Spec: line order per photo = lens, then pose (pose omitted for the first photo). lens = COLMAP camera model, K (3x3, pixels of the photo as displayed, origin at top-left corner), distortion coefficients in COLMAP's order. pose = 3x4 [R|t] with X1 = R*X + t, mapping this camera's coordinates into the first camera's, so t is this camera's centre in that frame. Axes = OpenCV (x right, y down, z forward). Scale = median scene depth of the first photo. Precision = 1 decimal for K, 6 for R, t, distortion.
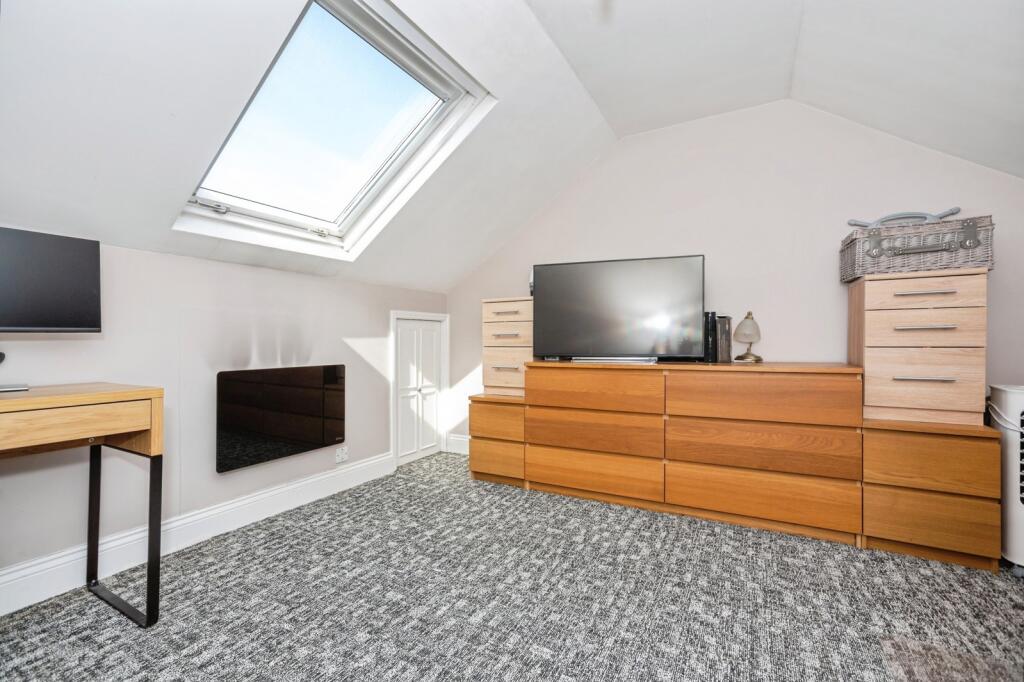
lens RADIAL K [[439.1, 0, 519.3], [0, 439.1, 345.1], [0, 0, 1]] dist [0.012019, 0.000401]
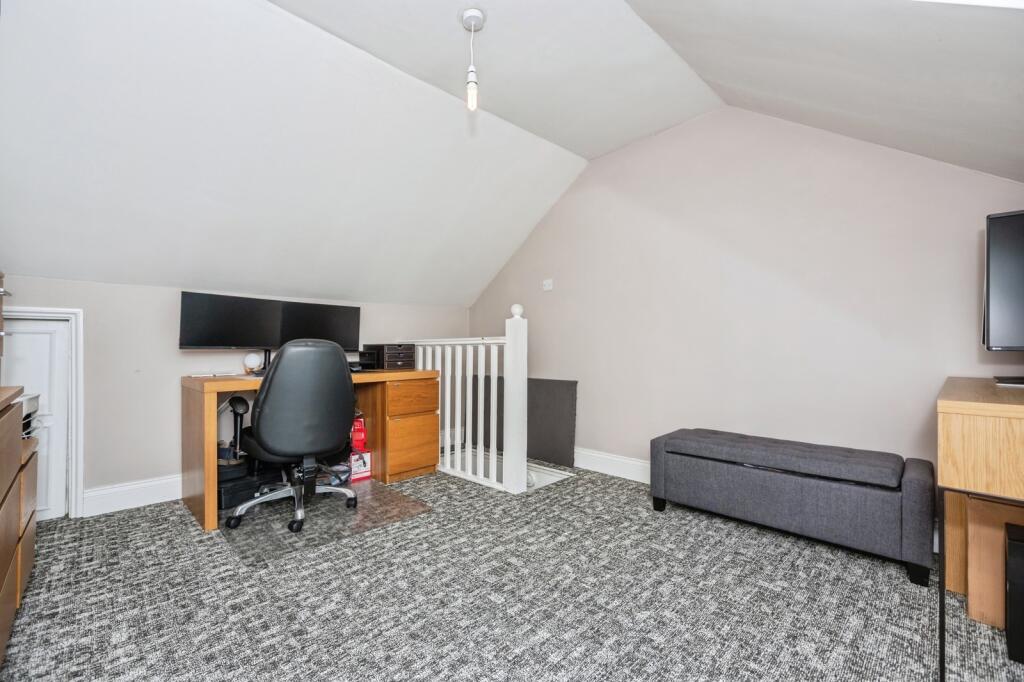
lens RADIAL K [[439.1, 0, 519.3], [0, 439.1, 345.1], [0, 0, 1]] dist [0.012019, 0.000401]
pose [[-0.957453, 0.011375, 0.288364, -0.334811], [0.012619, 0.999917, 0.002456, -0.007672], [-0.288312, 0.005990, -0.957518, 1.940549]]
